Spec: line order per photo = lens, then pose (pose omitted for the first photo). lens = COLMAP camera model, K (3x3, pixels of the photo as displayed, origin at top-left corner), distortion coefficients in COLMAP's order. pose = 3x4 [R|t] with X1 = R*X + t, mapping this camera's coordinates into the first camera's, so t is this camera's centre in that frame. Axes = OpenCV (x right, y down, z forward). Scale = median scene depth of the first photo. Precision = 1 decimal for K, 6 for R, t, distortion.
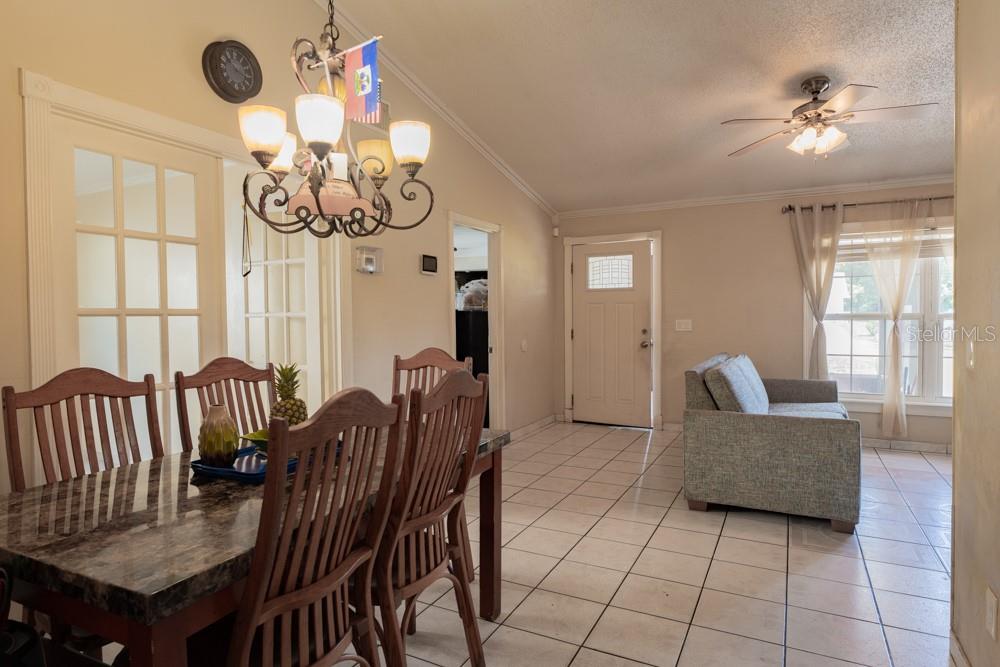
lens RADIAL K [[540.8, 0, 508.2], [0, 540.8, 331.4], [0, 0, 1]] dist [-0.004800, 0.001166]
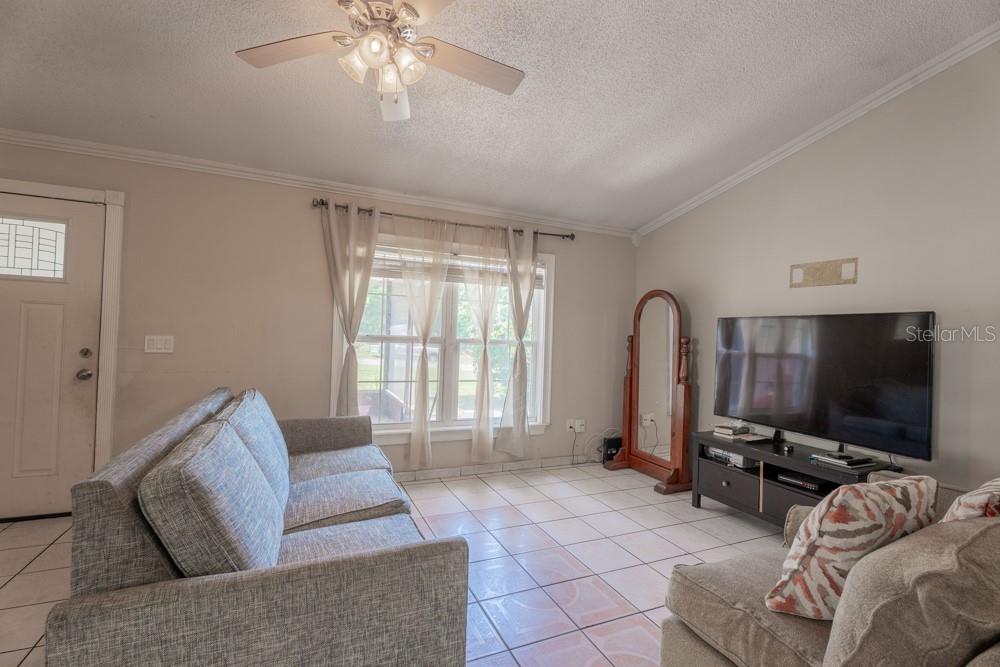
lens RADIAL K [[451.0, 0, 506.0], [0, 451.0, 327.6], [0, 0, 1]] dist [0.002570, -0.000492]
pose [[0.614020, 0.045642, 0.787969, 0.177694], [-0.015388, 0.998829, -0.045864, -0.015108], [-0.789140, 0.016036, 0.614004, 0.395682]]
